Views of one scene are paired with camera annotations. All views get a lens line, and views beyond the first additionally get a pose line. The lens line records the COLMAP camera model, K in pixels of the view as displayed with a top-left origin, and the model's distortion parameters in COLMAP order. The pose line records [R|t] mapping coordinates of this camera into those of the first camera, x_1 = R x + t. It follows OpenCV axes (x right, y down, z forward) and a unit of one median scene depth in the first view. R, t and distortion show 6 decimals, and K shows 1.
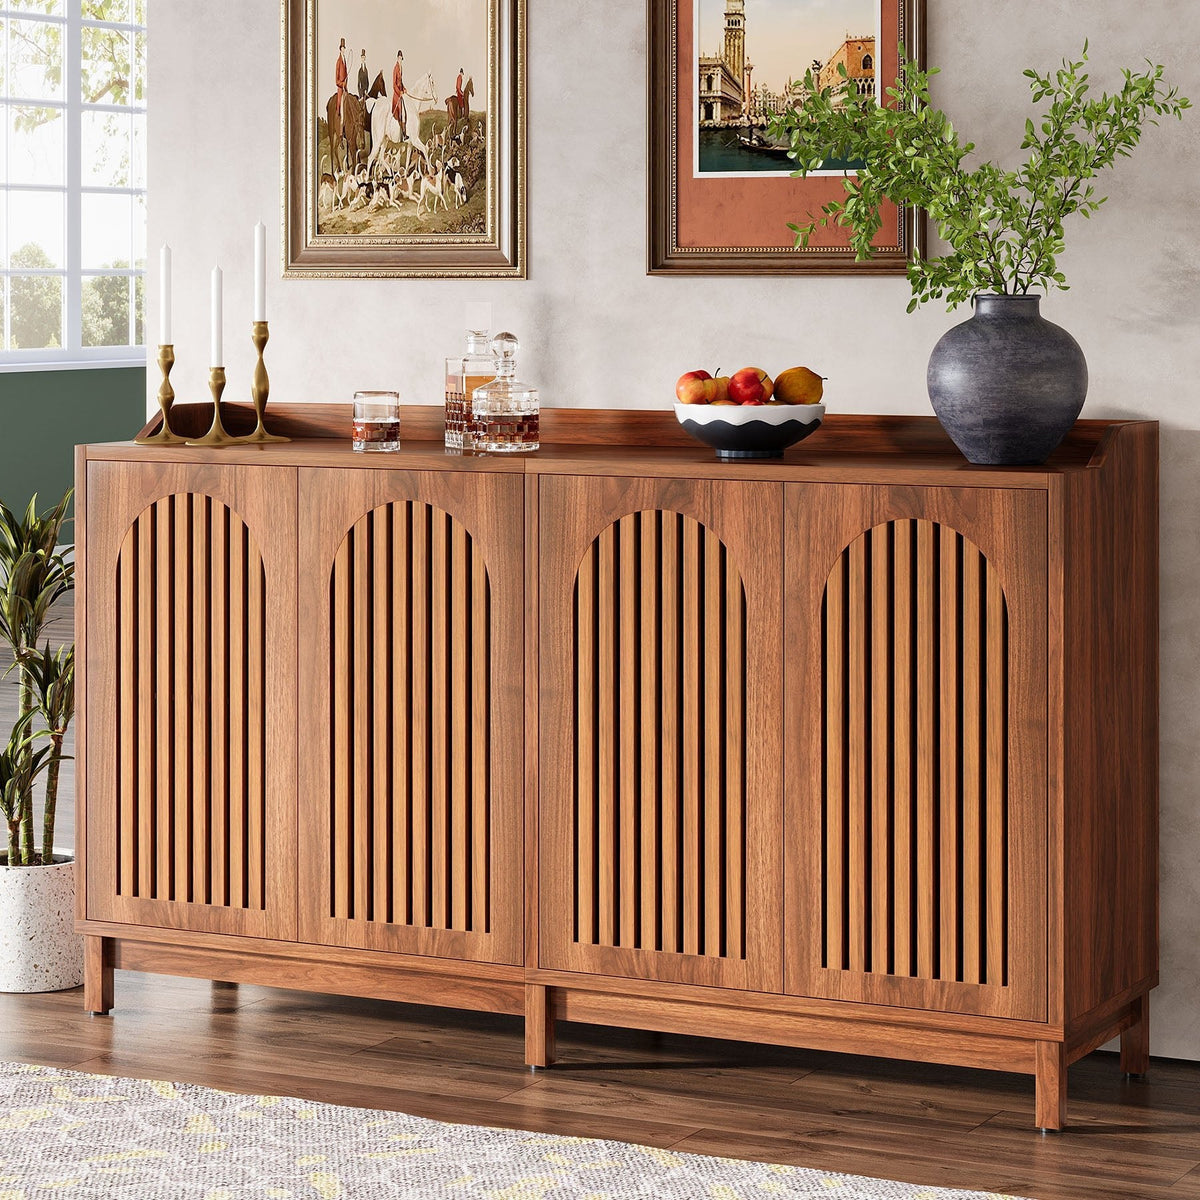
lens RADIAL K [[3440.4, 0, 600.0], [0, 3440.4, 600.0], [0, 0, 1]] dist [-0.004048, -0.133523]
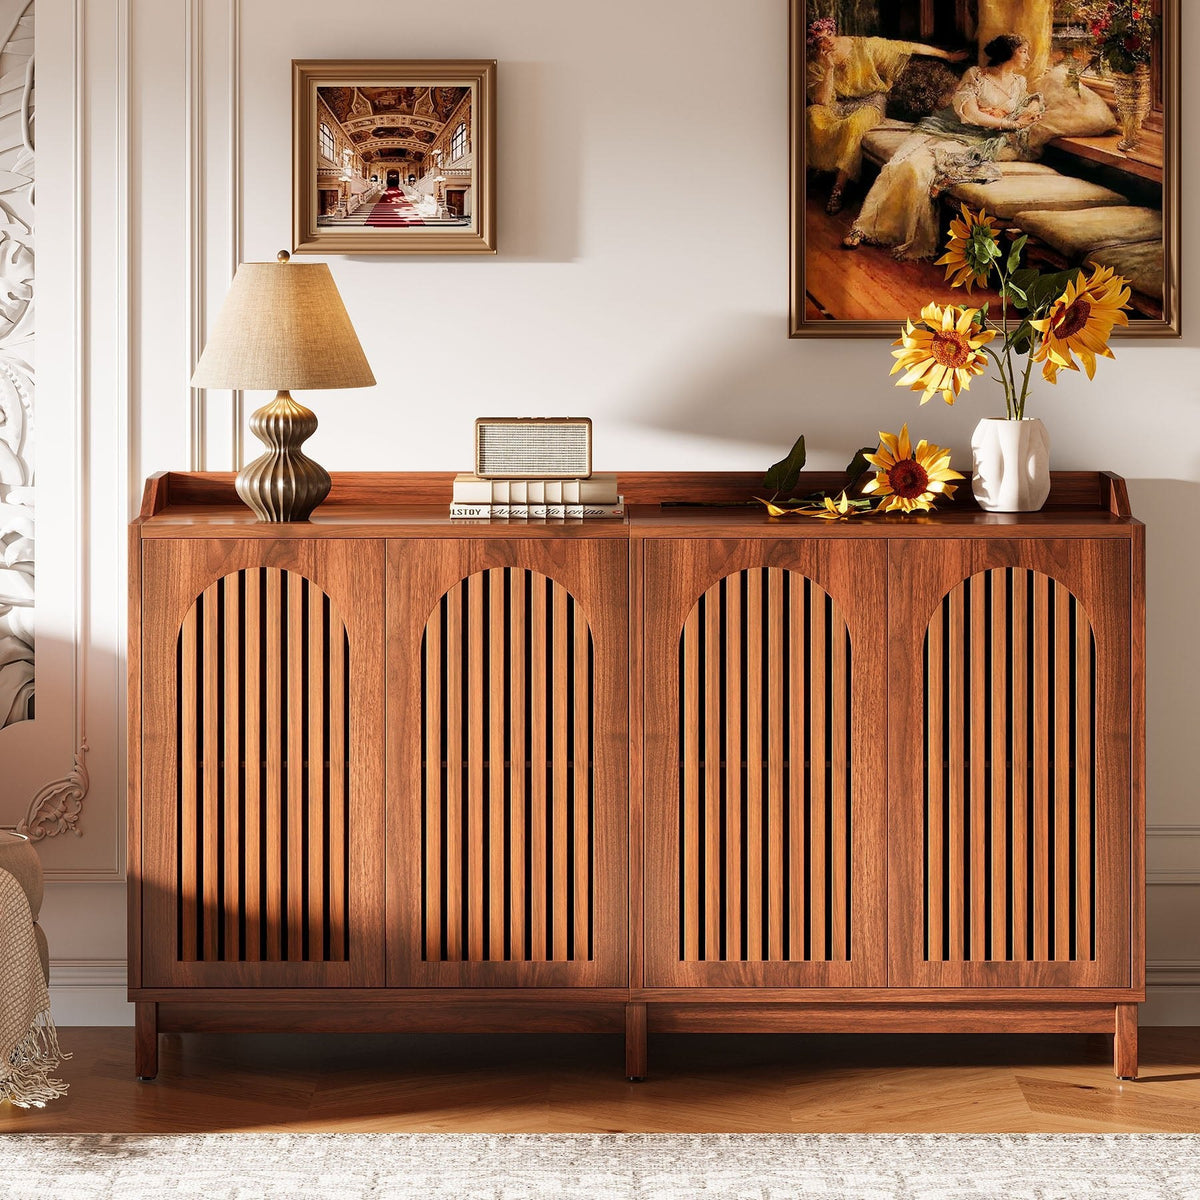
lens RADIAL K [[2745.6, 0, 600.0], [0, 2745.6, 600.0], [0, 0, 1]] dist [0.016008, -0.180646]
pose [[0.884958, -0.041686, 0.463801, -0.435067], [0.044490, 0.998998, 0.004901, -0.021820], [-0.463540, 0.016298, 0.885926, 0.228182]]
